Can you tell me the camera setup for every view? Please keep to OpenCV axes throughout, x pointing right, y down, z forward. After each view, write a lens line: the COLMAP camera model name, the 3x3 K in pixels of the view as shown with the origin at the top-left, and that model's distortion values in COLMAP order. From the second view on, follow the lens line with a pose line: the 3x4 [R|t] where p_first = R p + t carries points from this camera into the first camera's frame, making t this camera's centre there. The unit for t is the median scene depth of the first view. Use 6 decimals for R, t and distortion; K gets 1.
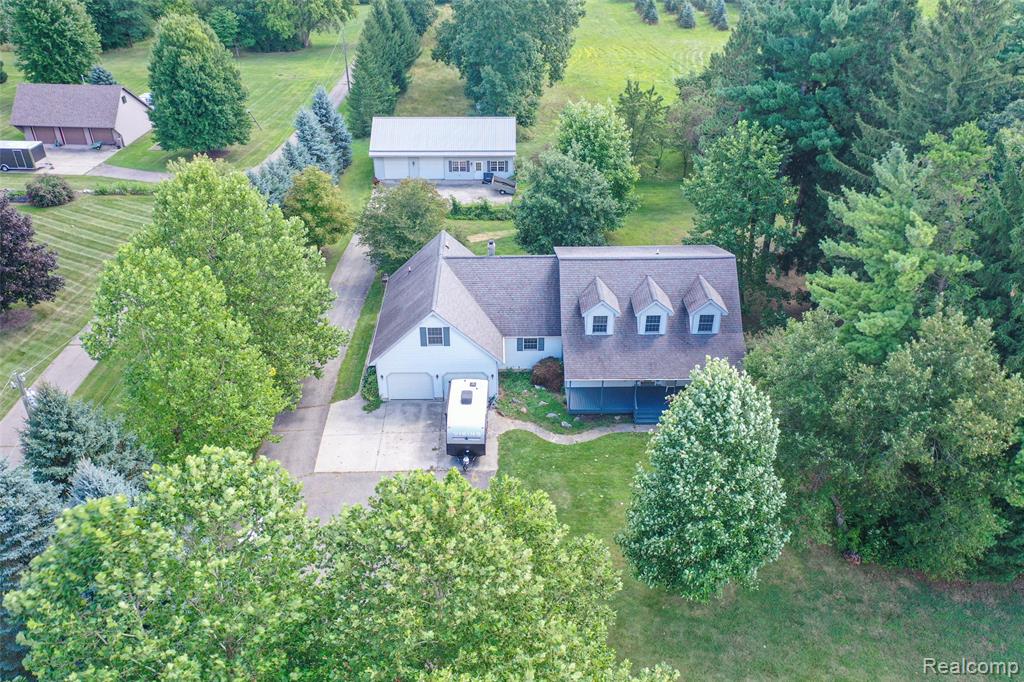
lens RADIAL K [[804.0, 0, 512.0], [0, 804.0, 341.0], [0, 0, 1]] dist [-0.007201, 0.003704]
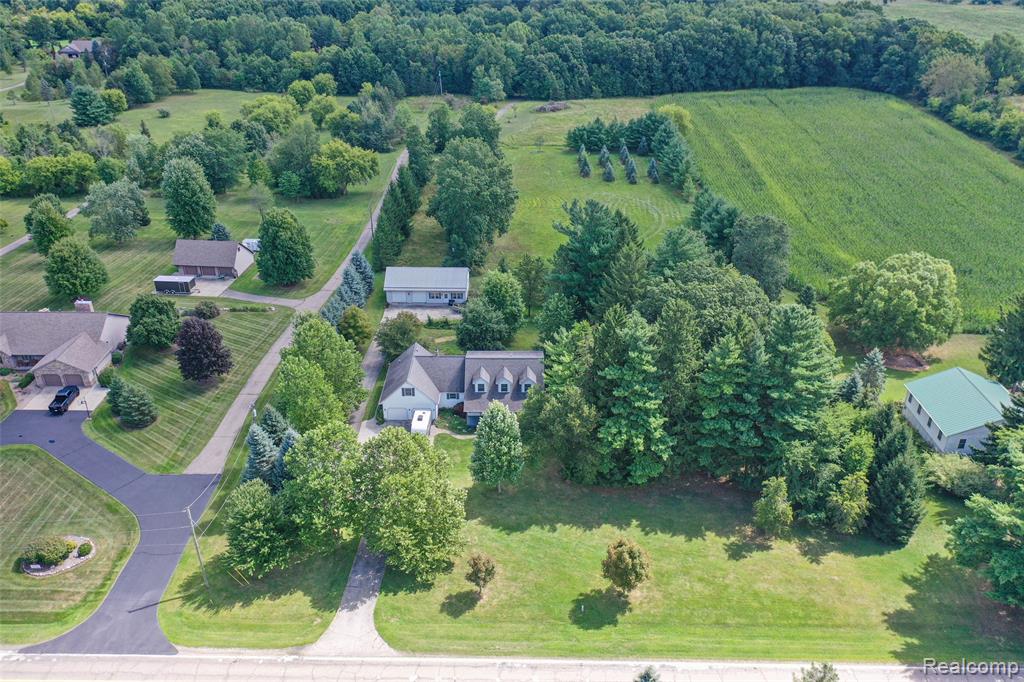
lens RADIAL K [[804.0, 0, 512.0], [0, 804.0, 341.0], [0, 0, 1]] dist [-0.007201, 0.003704]
pose [[0.999722, 0.010778, -0.020948, 0.153990], [-0.012342, 0.997029, -0.076035, 0.012416], [0.020067, 0.076273, 0.996885, -0.808004]]
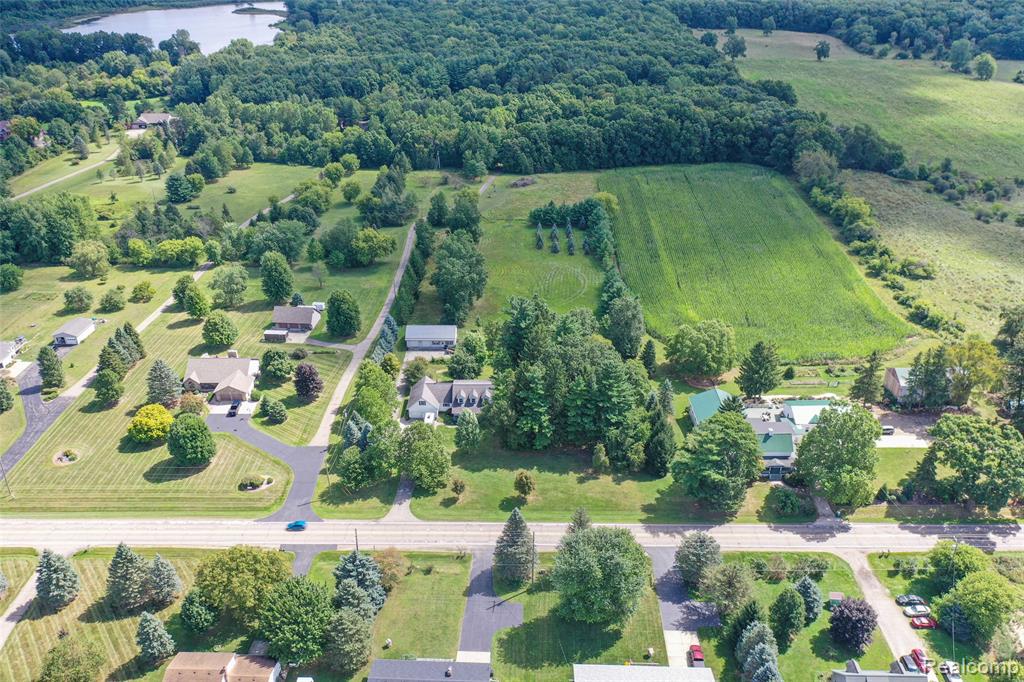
lens RADIAL K [[804.0, 0, 512.0], [0, 804.0, 341.0], [0, 0, 1]] dist [-0.007201, 0.003704]
pose [[0.999765, 0.004812, -0.021160, 0.297163], [-0.006361, 0.997256, -0.073751, -0.014404], [0.020747, 0.073868, 0.997052, -2.077916]]
